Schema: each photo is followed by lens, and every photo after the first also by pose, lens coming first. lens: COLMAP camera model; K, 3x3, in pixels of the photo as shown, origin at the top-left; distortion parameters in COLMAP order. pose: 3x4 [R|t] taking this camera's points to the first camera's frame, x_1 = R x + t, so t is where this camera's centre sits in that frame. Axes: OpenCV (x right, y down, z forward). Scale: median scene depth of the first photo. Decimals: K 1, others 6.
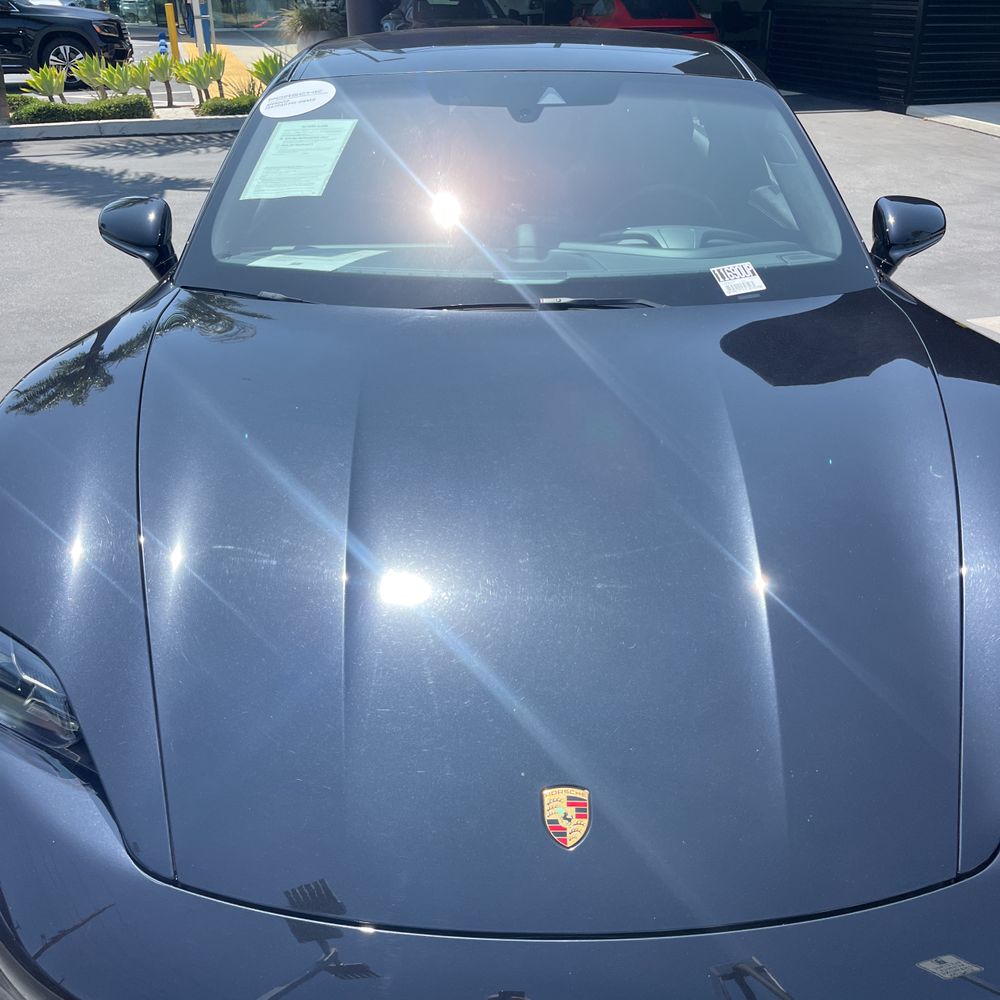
lens RADIAL K [[1013.4, 0, 500.0], [0, 1013.4, 500.0], [0, 0, 1]] dist [0.039197, -0.040759]
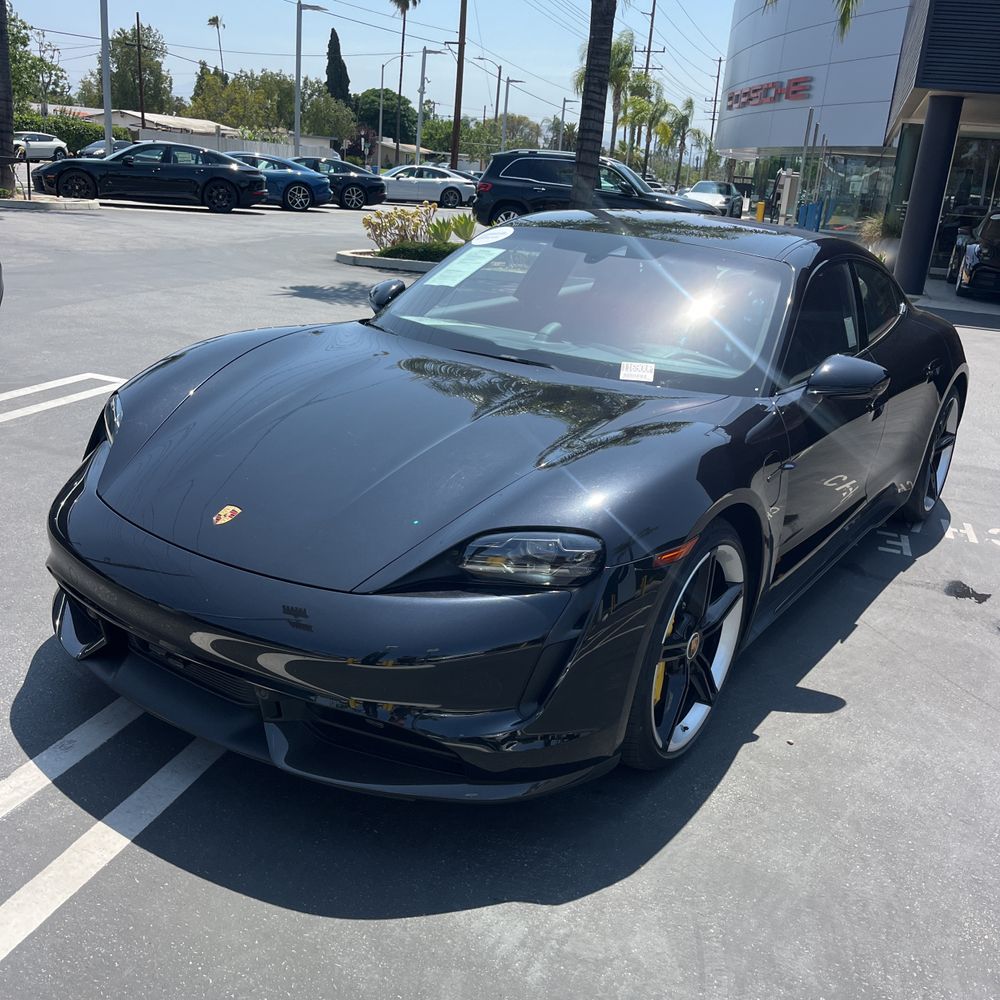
lens RADIAL K [[1010.8, 0, 504.2], [0, 1010.8, 501.5], [0, 0, 1]] dist [0.002709, 0.017294]
pose [[0.823111, 0.243881, -0.512845, 0.659069], [-0.326801, 0.941988, -0.076554, 0.102525], [0.464424, 0.230610, 0.855061, -0.227624]]
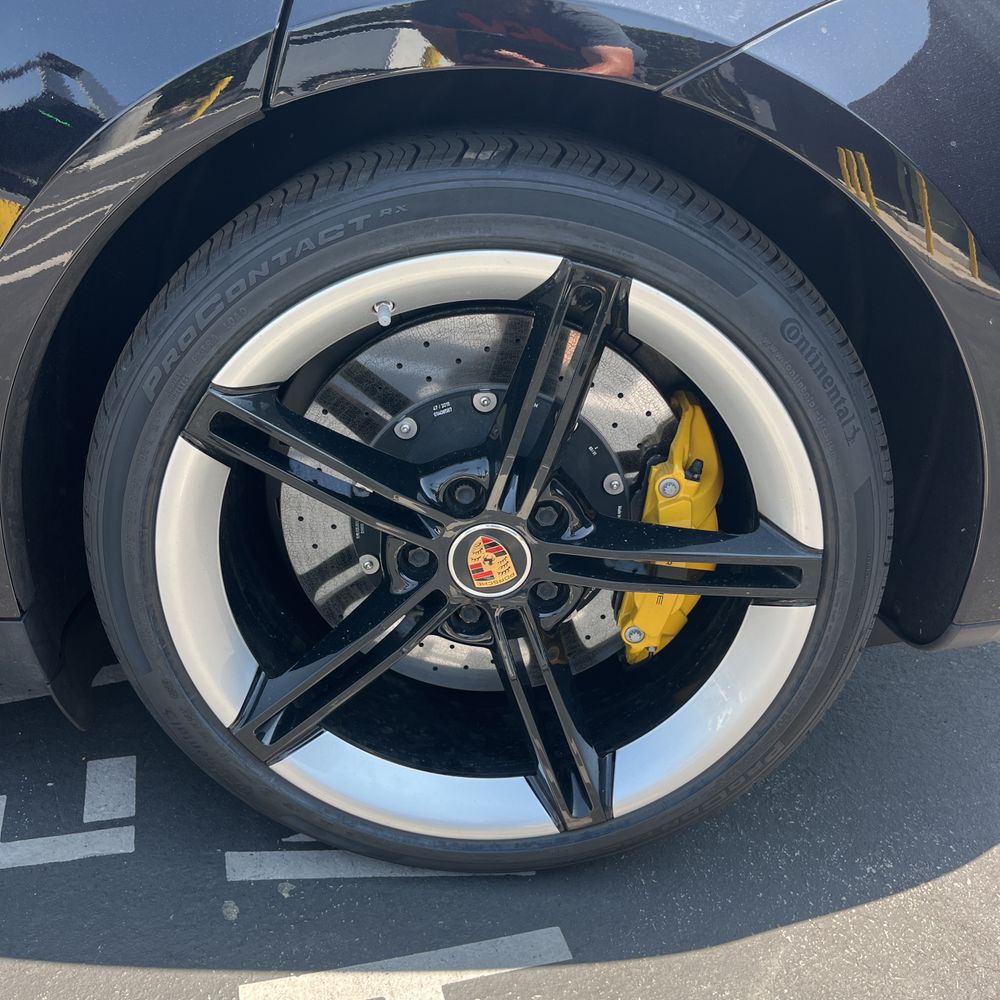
lens RADIAL K [[1006.4, 0, 498.3], [0, 1006.4, 502.5], [0, 0, 1]] dist [0.032331, -0.020536]
pose [[0.010232, 0.445466, -0.895240, 0.626032], [-0.532003, 0.760487, 0.372333, -0.508774], [0.846681, 0.472461, 0.244770, 1.573909]]
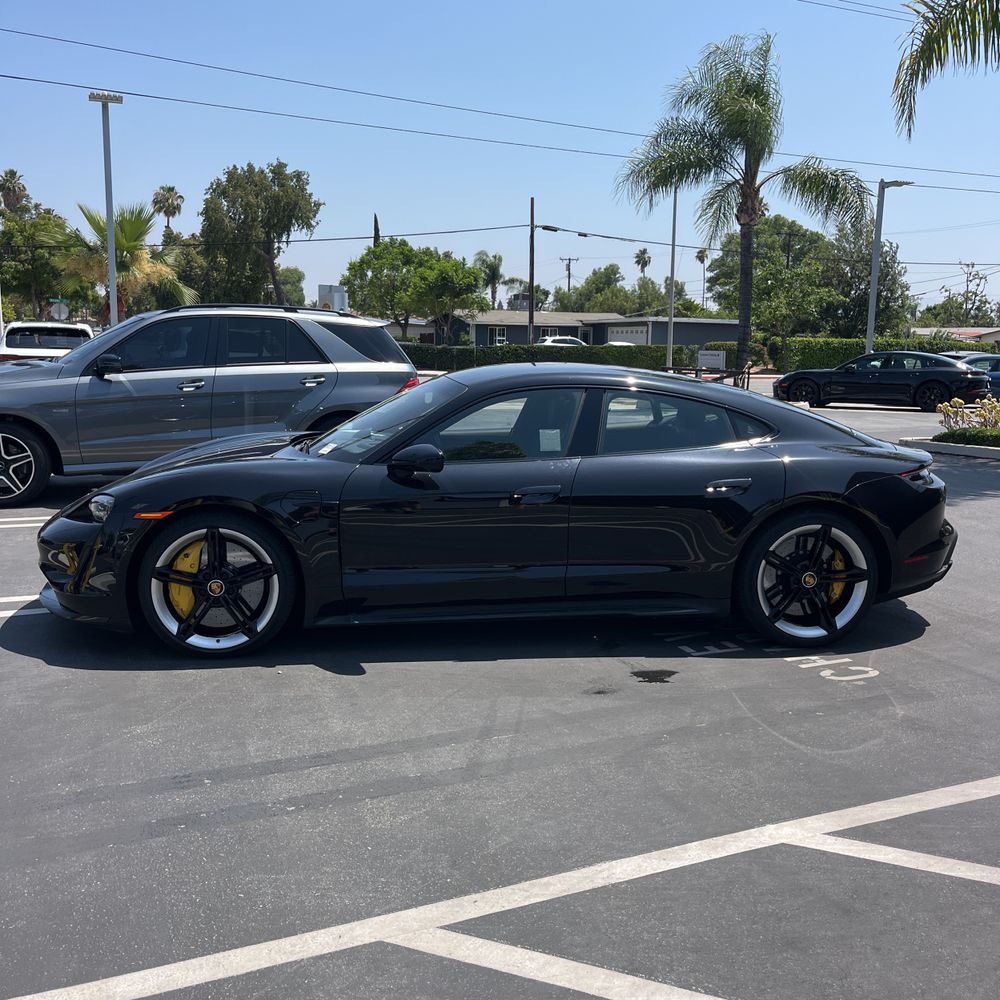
lens RADIAL K [[1006.4, 0, 498.3], [0, 1006.4, 502.5], [0, 0, 1]] dist [0.032331, -0.020536]
pose [[0.128476, 0.162040, -0.978385, 2.036689], [-0.459998, 0.883749, 0.085962, -0.390945], [0.878576, 0.439011, 0.188079, 0.759221]]
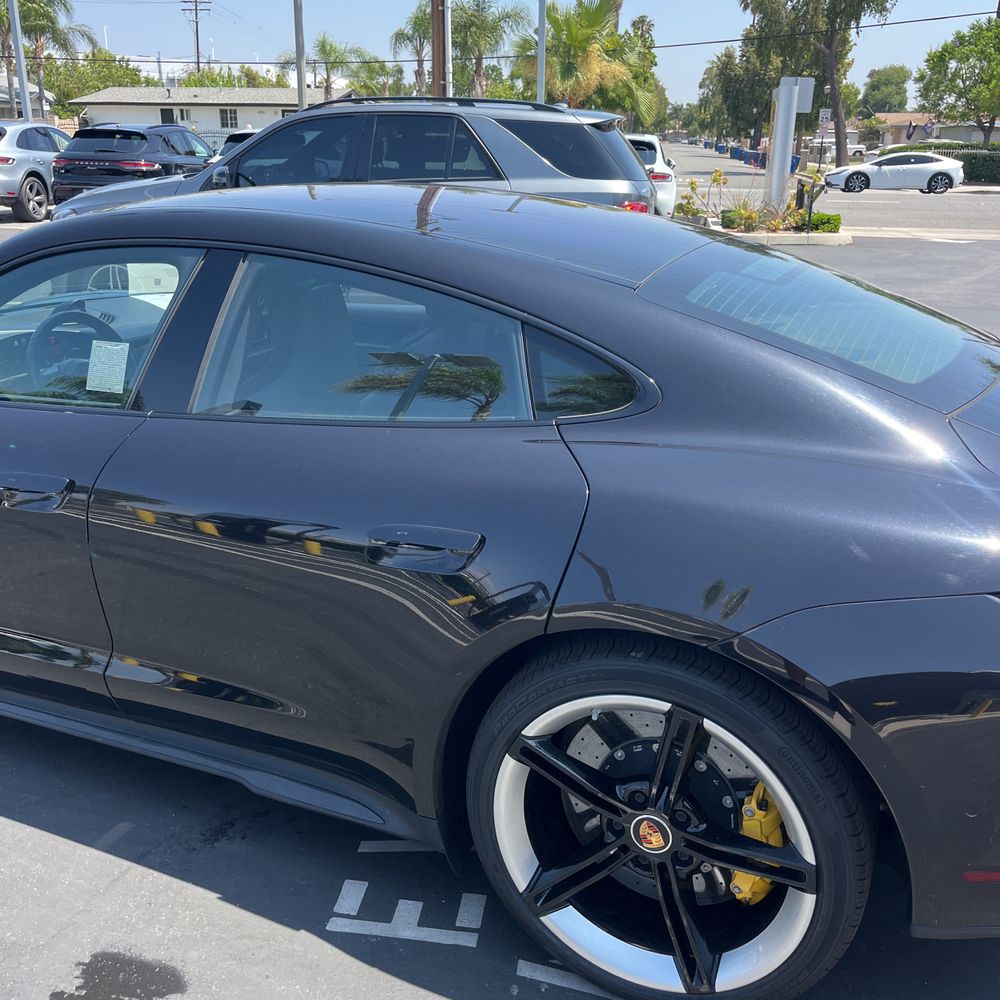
lens RADIAL K [[1010.8, 0, 504.2], [0, 1010.8, 501.5], [0, 0, 1]] dist [0.002709, 0.017294]
pose [[-0.407367, 0.304129, -0.861138, 0.865962], [-0.413808, 0.779105, 0.470912, -0.798479], [0.814135, 0.548179, -0.191530, 1.592792]]
